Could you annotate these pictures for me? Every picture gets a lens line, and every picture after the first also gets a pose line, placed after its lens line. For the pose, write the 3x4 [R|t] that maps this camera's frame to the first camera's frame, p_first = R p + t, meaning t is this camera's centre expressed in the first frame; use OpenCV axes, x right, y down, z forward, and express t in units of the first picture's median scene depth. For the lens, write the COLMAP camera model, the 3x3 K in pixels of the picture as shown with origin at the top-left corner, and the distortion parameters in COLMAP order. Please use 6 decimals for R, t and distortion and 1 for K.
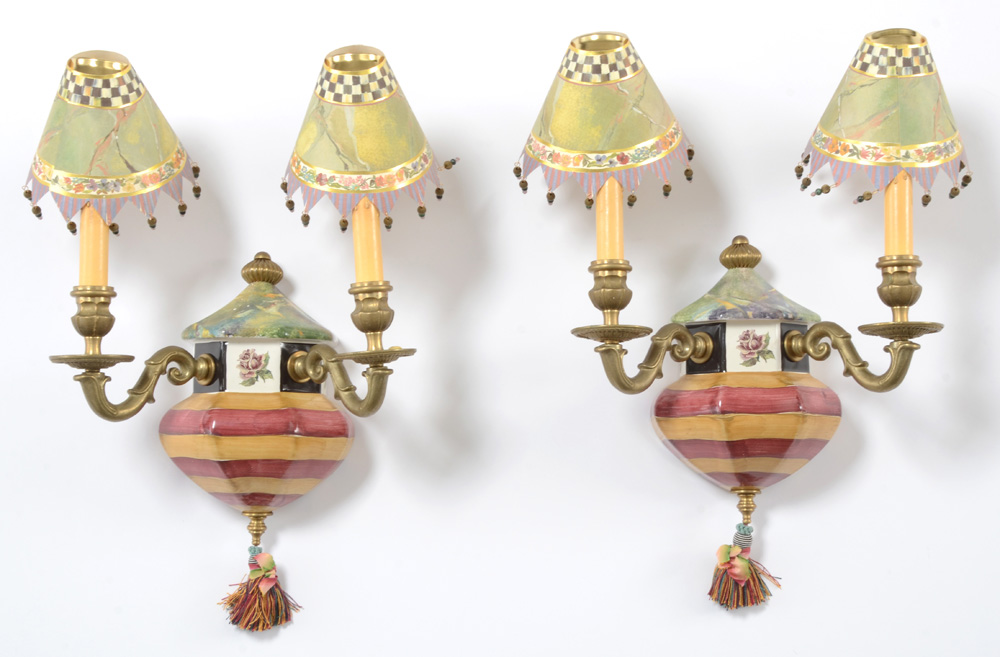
lens RADIAL K [[2020.1, 0, 515.1], [0, 2020.1, 344.6], [0, 0, 1]] dist [0.280139, 0.000000]
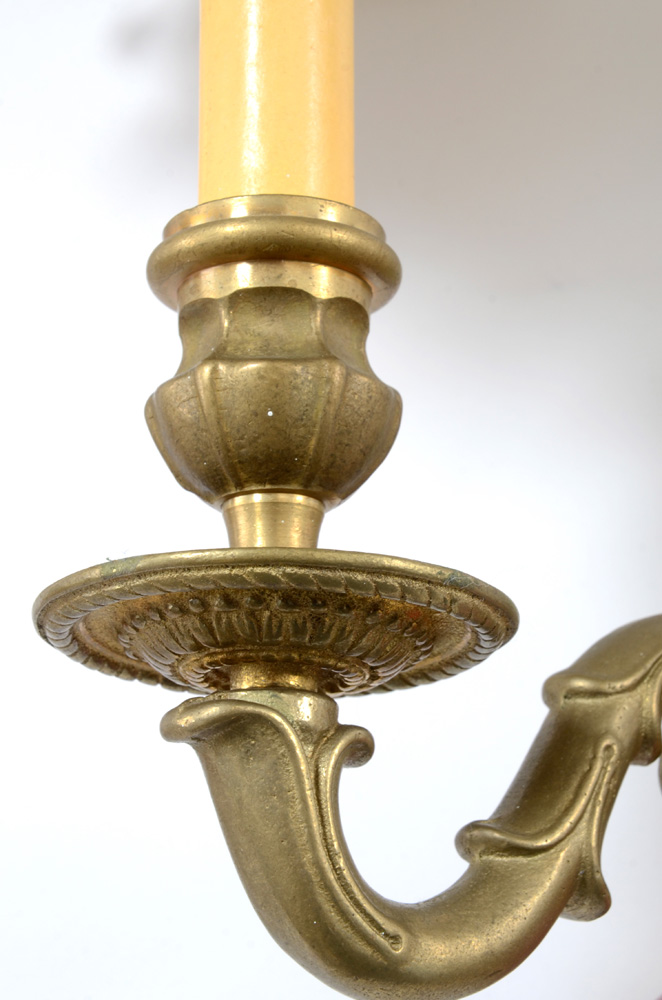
lens RADIAL K [[3056.6, 0, 332.7], [0, 3056.6, 506.1], [0, 0, 1]] dist [0.476314, 0.000000]
pose [[0.992697, -0.018506, -0.119207, 0.083156], [-0.002400, 0.984939, -0.172887, 0.028377], [0.120611, 0.171911, 0.977701, 0.749954]]
